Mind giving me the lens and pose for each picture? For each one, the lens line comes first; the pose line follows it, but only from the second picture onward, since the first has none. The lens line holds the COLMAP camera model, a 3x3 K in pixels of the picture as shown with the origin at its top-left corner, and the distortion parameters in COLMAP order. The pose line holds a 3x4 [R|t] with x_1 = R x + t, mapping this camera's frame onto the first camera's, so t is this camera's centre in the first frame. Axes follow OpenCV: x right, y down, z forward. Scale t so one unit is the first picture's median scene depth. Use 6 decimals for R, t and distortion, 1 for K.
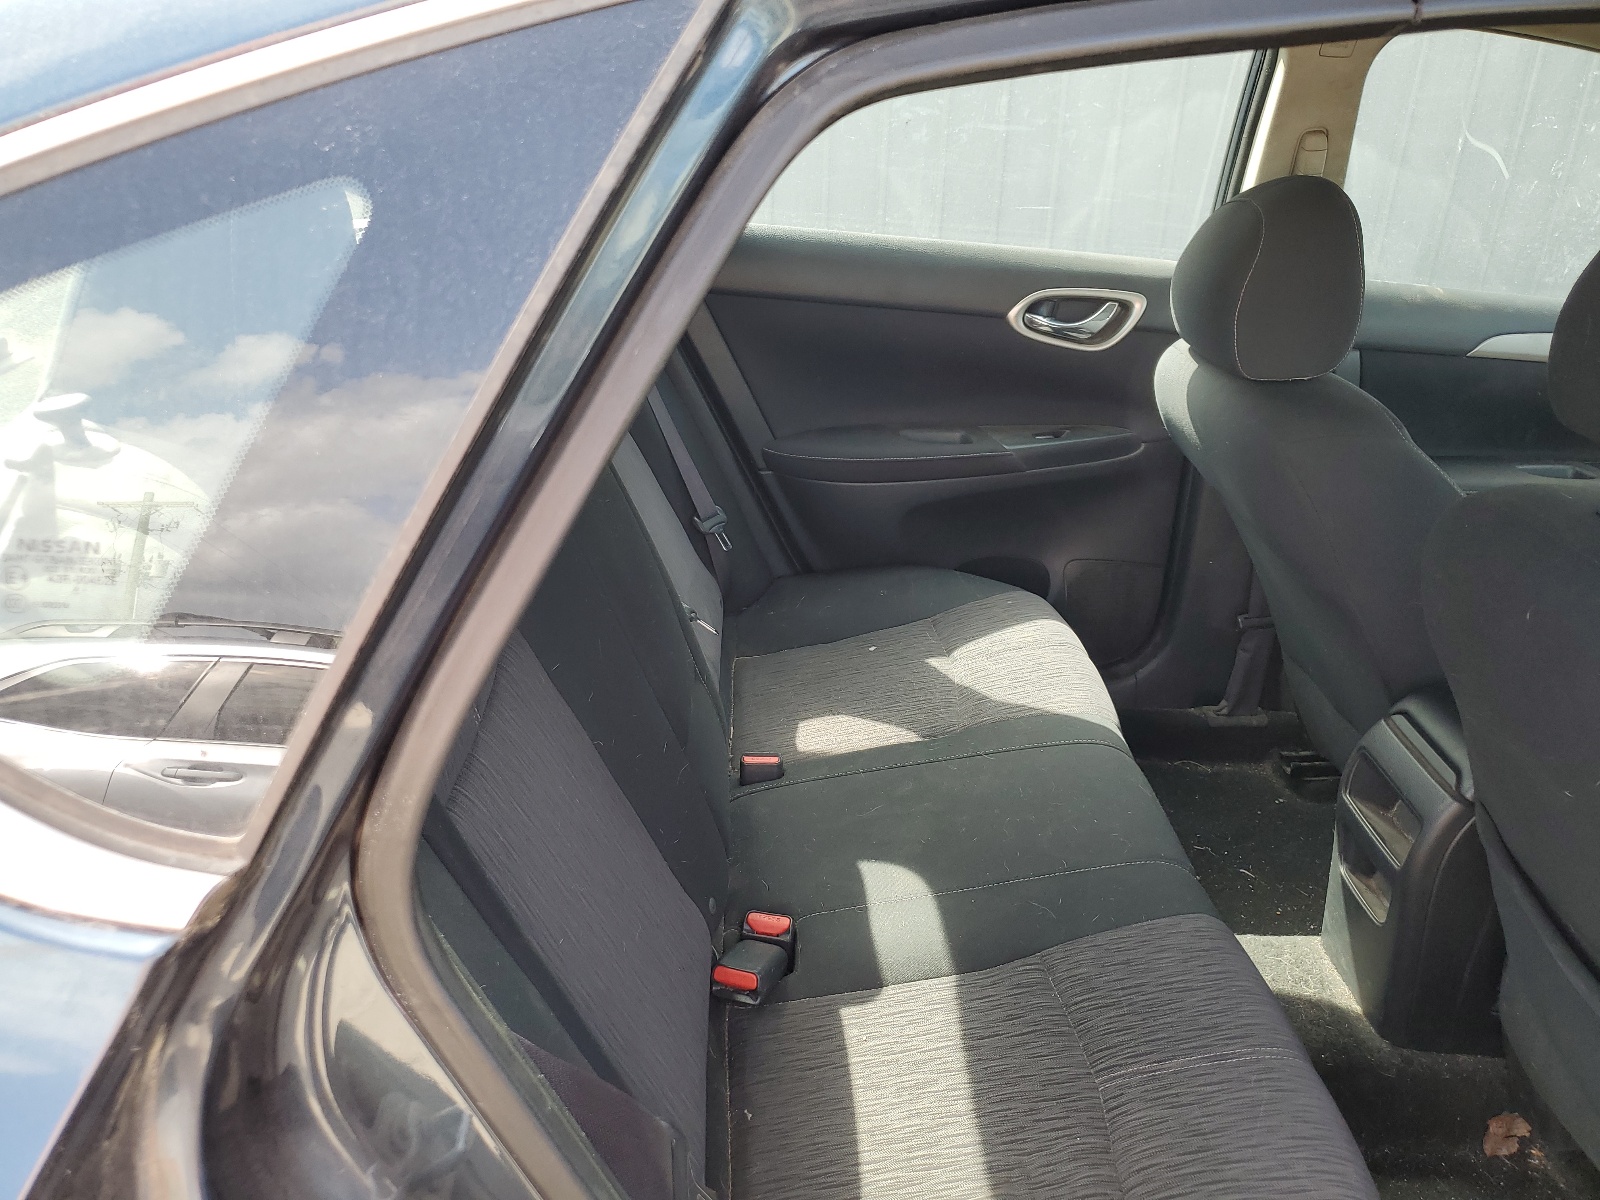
lens RADIAL K [[1421.2, 0, 800.0], [0, 1421.2, 600.0], [0, 0, 1]] dist [-0.016859, -0.007744]
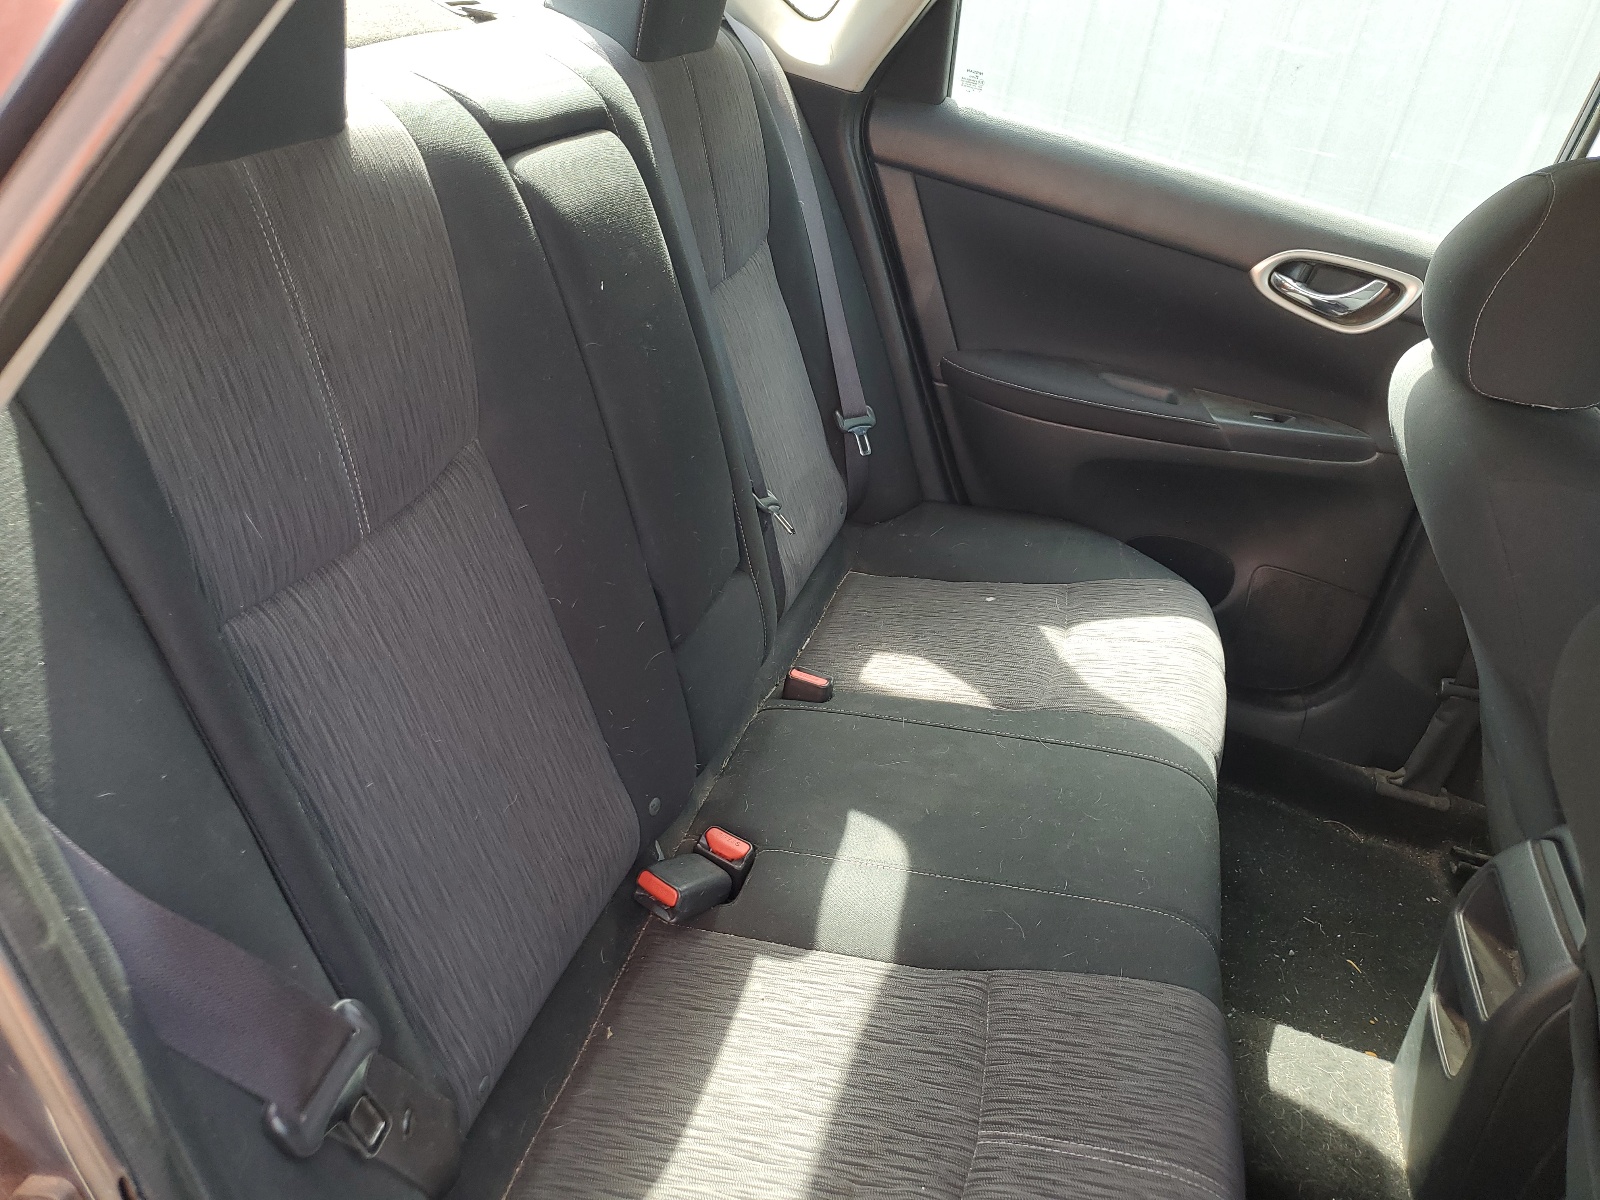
lens RADIAL K [[1387.4, 0, 800.0], [0, 1387.4, 600.0], [0, 0, 1]] dist [0.008443, -0.003400]
pose [[0.935800, 0.262296, -0.235538, 0.166198], [-0.248343, 0.964701, 0.087620, -0.014190], [0.250206, -0.023501, 0.967907, 0.124048]]
